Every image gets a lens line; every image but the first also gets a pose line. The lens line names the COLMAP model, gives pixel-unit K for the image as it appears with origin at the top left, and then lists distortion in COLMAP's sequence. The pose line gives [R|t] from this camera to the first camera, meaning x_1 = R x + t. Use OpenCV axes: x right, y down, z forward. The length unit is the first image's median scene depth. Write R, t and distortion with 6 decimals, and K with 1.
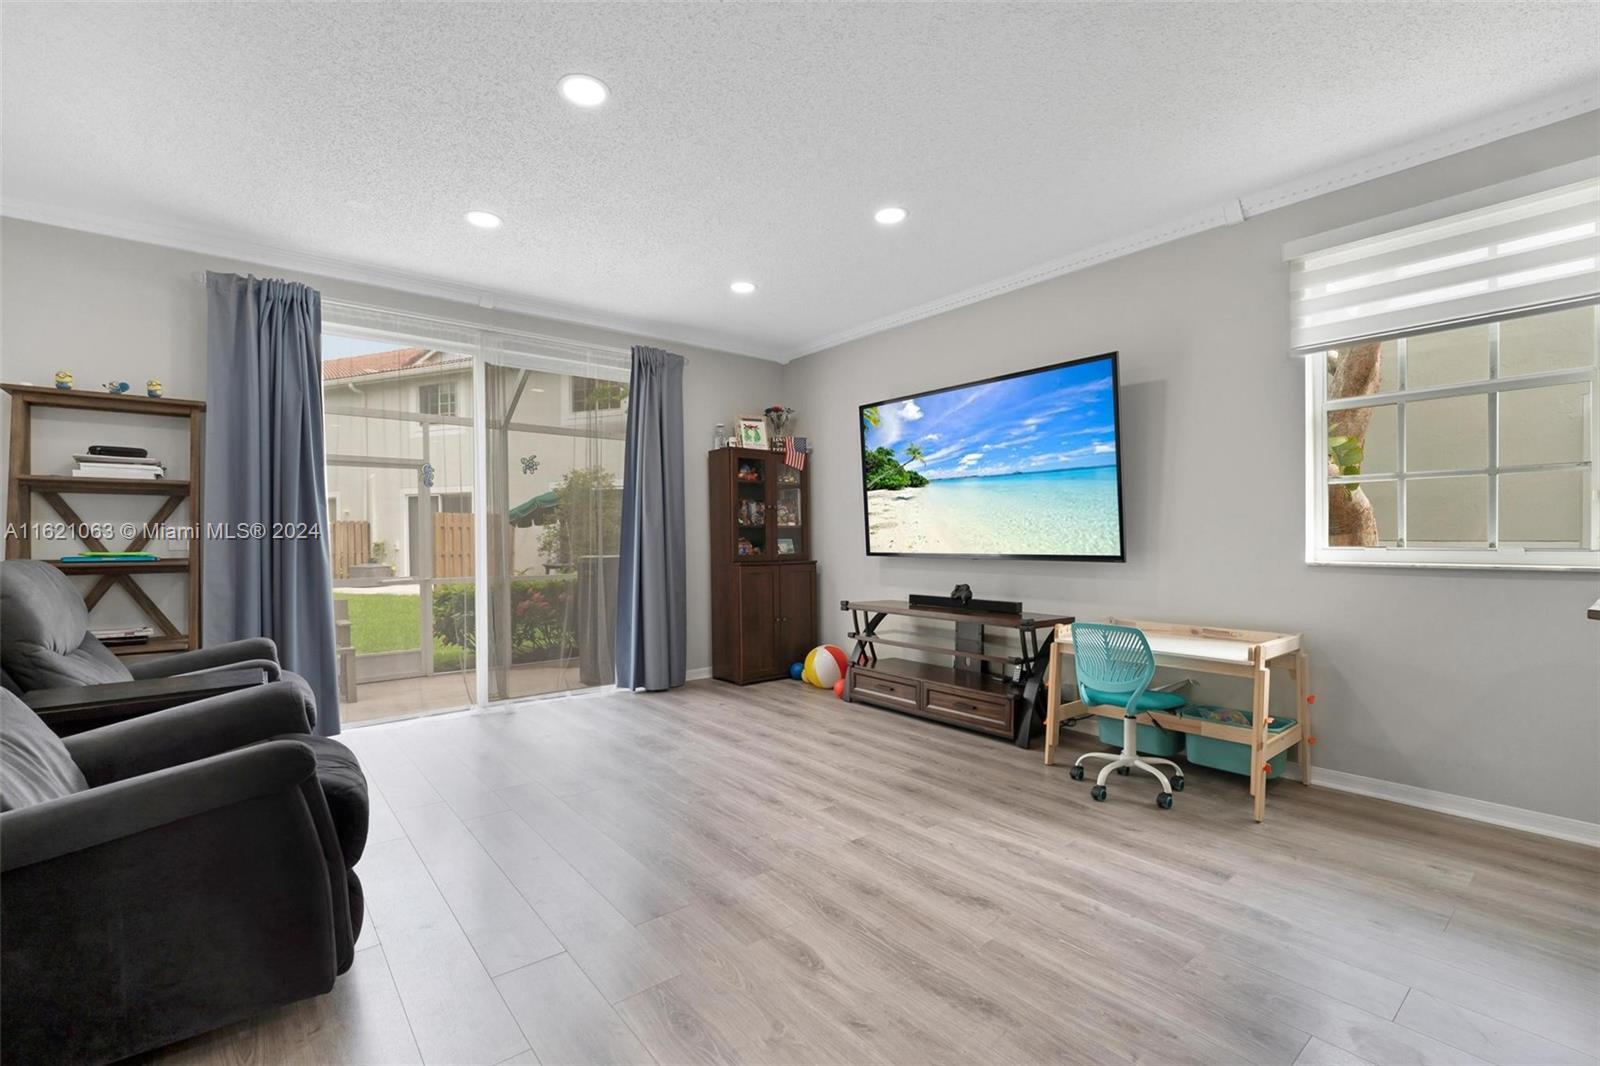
lens RADIAL K [[700.1, 0, 792.1], [0, 700.1, 542.6], [0, 0, 1]] dist [-0.017245, -0.000082]
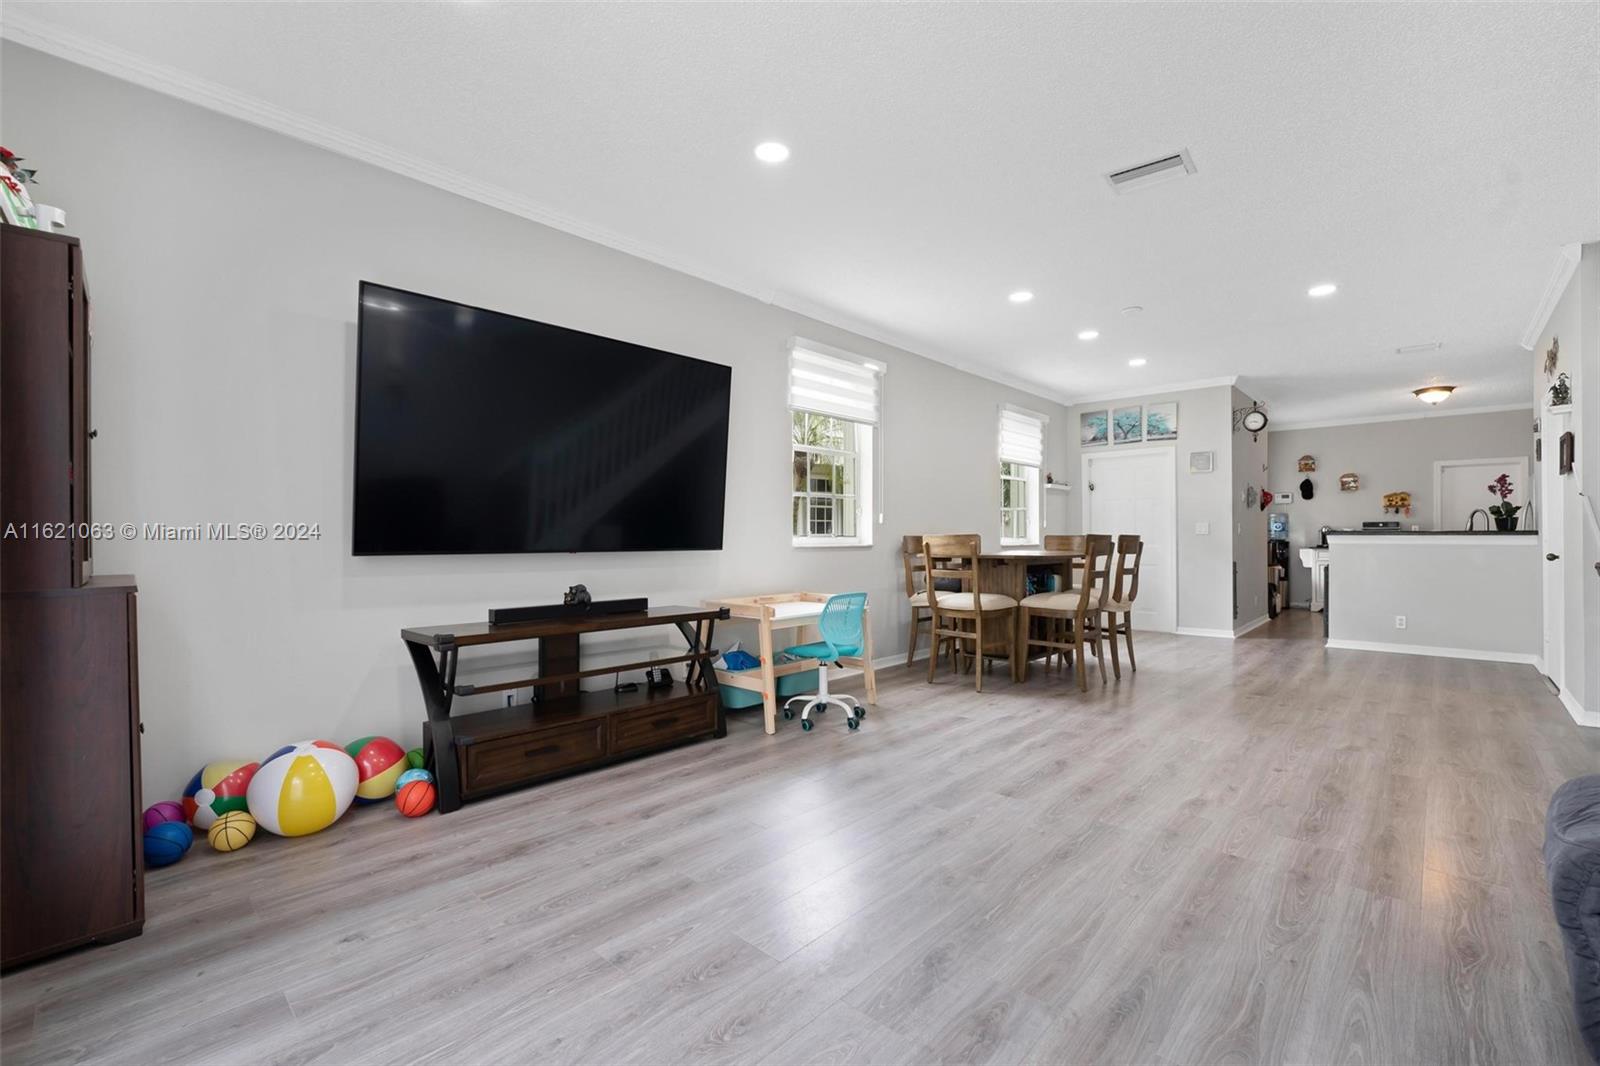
lens RADIAL K [[686.0, 0, 807.9], [0, 686.0, 531.6], [0, 0, 1]] dist [-0.012231, 0.000219]
pose [[-0.147495, 0.011604, 0.988995, -0.742201], [0.007633, 0.999915, -0.010593, 0.012407], [-0.989033, 0.005987, -0.147571, 1.151262]]
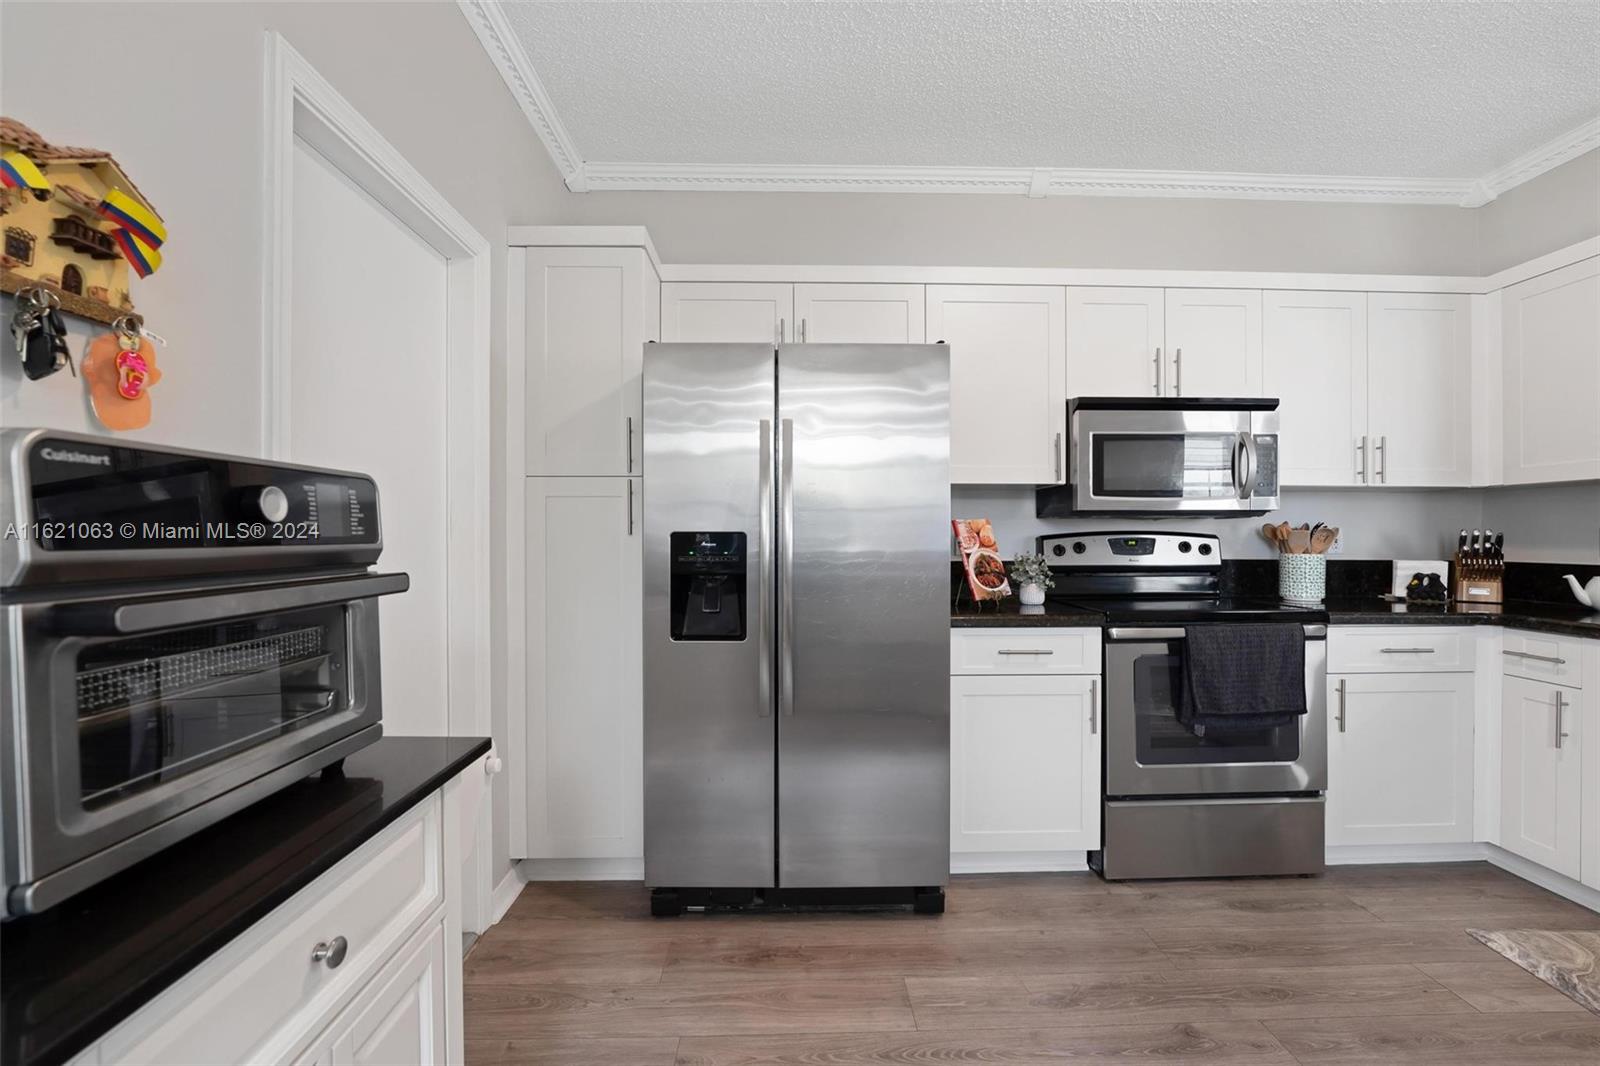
lens RADIAL K [[679.2, 0, 801.4], [0, 679.2, 540.4], [0, 0, 1]] dist [-0.018858, -0.000021]
pose [[-0.604786, 0.012253, -0.796294, 1.714033], [-0.001518, 0.999862, 0.016539, -0.019595], [0.796387, 0.011211, -0.604684, -1.331774]]
